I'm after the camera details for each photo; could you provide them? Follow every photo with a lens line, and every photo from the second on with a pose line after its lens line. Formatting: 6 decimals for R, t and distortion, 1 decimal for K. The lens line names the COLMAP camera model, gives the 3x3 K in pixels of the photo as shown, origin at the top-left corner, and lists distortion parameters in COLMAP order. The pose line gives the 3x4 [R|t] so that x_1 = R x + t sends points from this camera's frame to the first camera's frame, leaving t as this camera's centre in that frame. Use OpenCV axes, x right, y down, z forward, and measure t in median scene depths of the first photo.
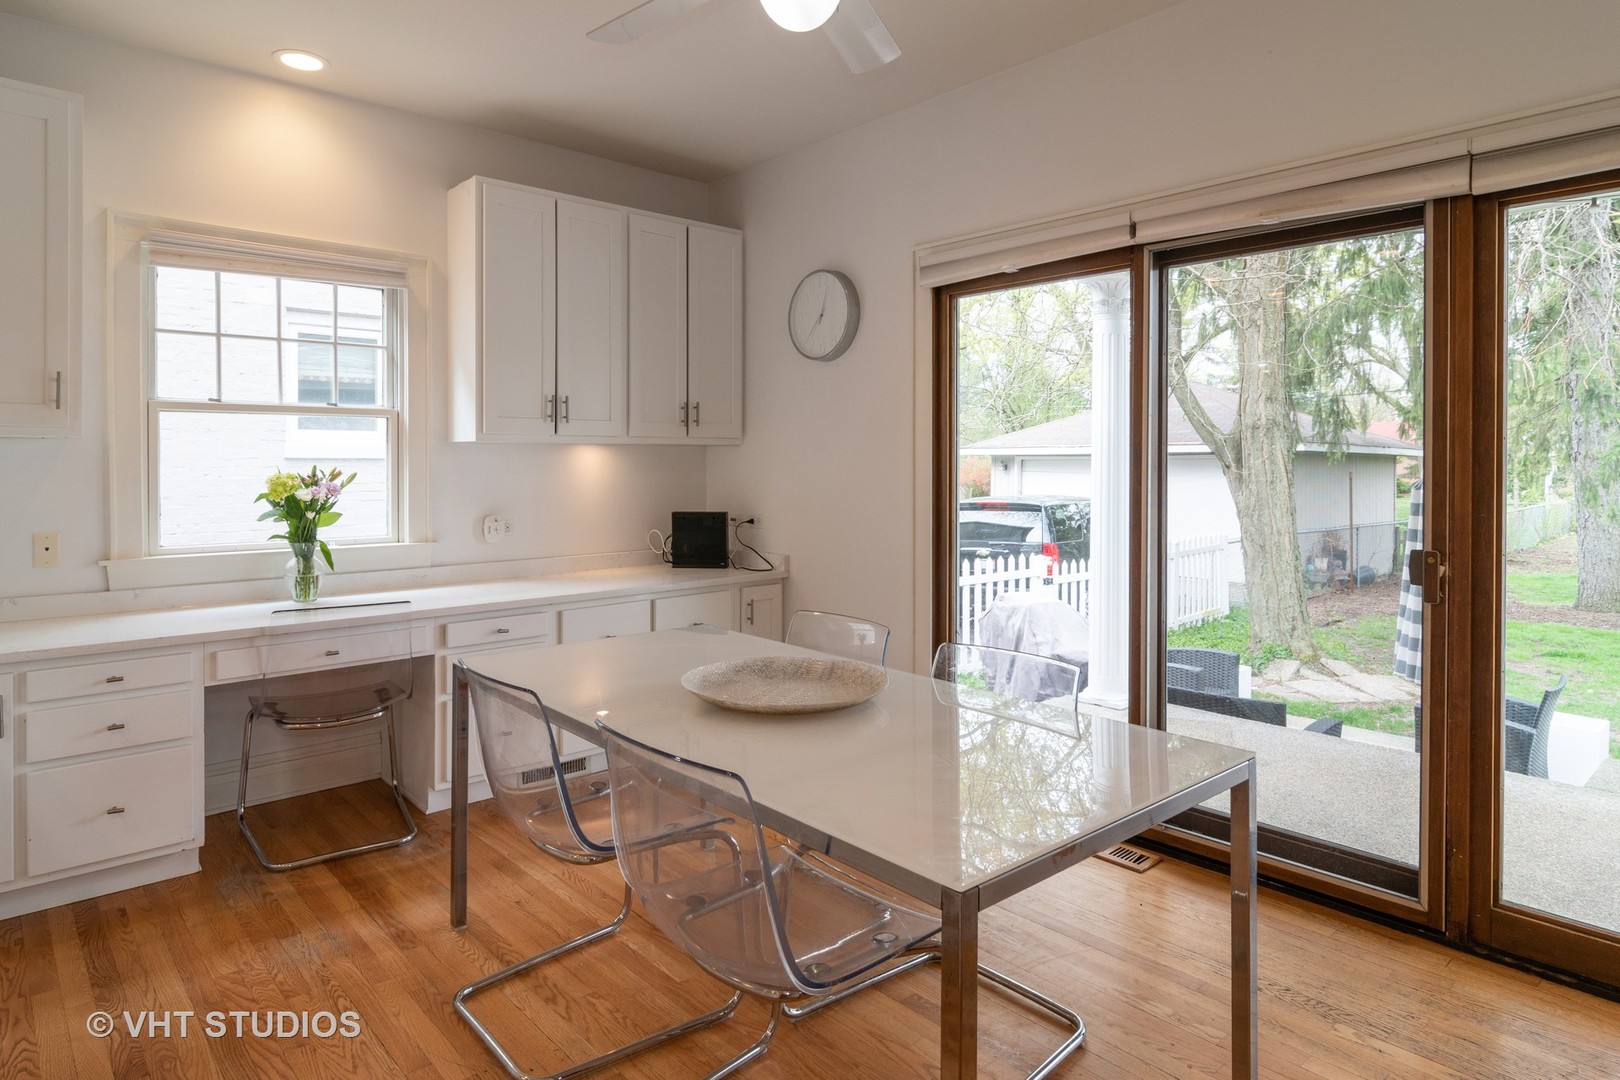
lens RADIAL K [[935.9, 0, 792.0], [0, 935.9, 466.7], [0, 0, 1]] dist [-0.001973, 0.000826]
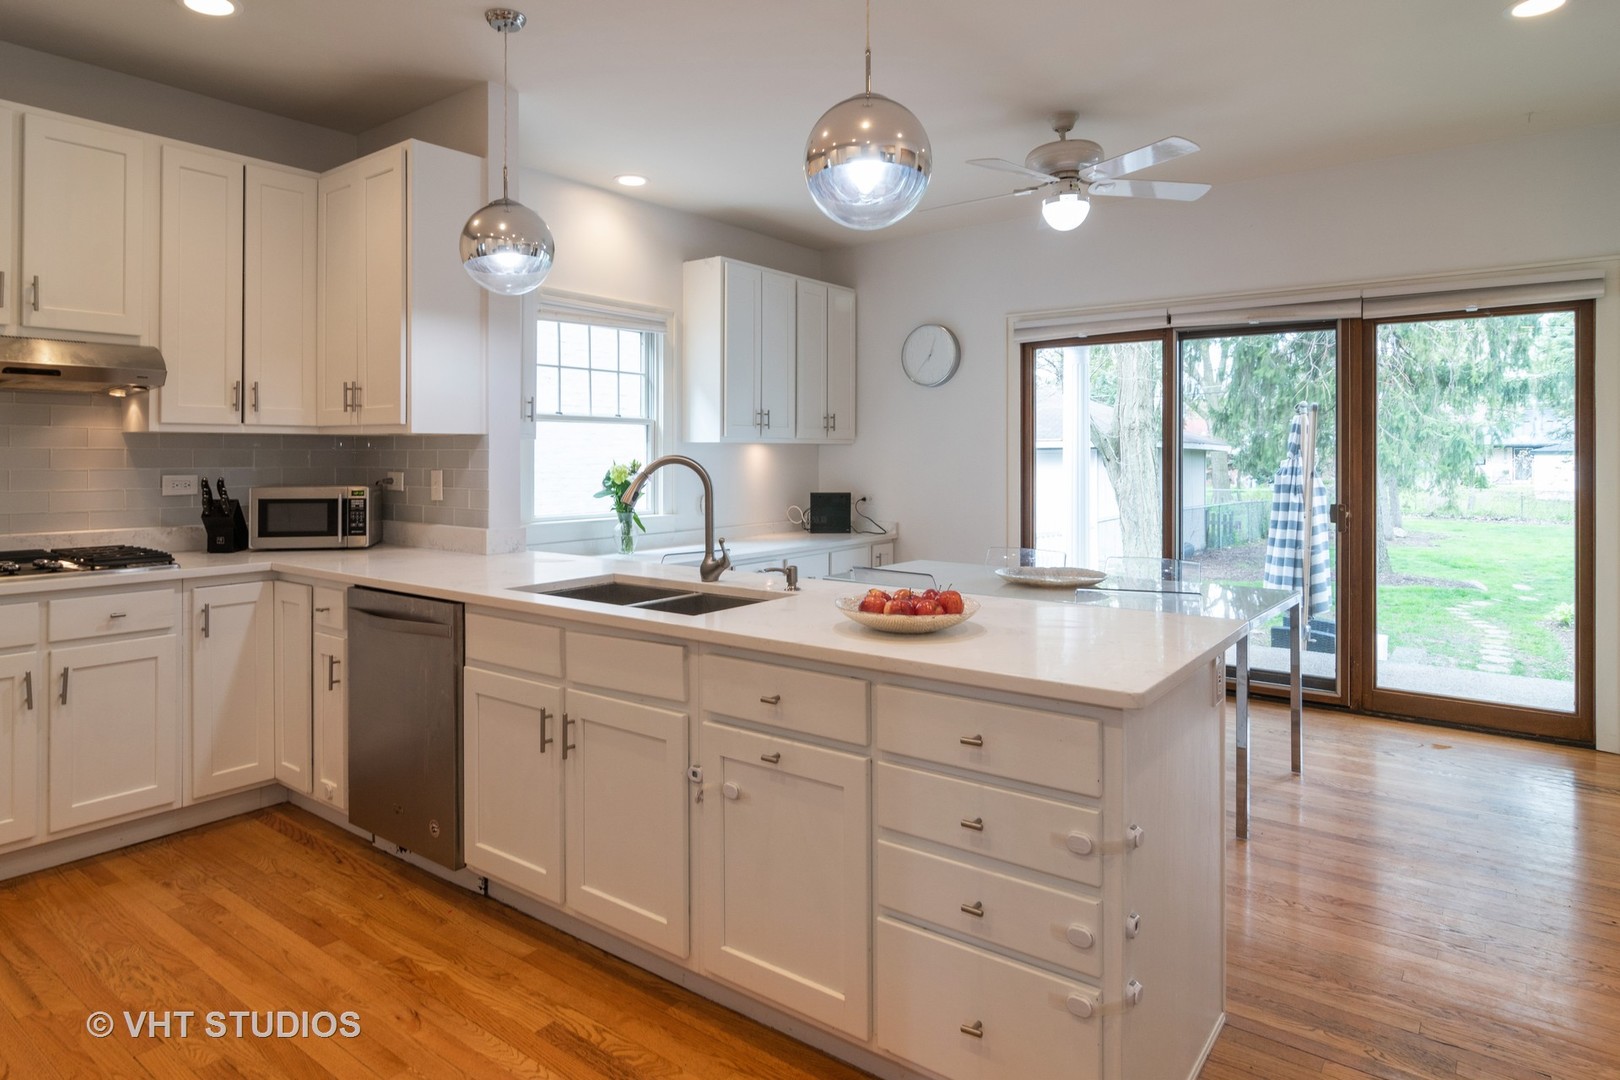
lens RADIAL K [[938.4, 0, 801.3], [0, 938.4, 446.2], [0, 0, 1]] dist [0.000611, 0.000496]
pose [[0.981720, 0.002215, 0.190317, -0.516239], [0.000563, 0.999894, -0.014543, -0.000088], [-0.190329, 0.014385, 0.981615, -0.451228]]
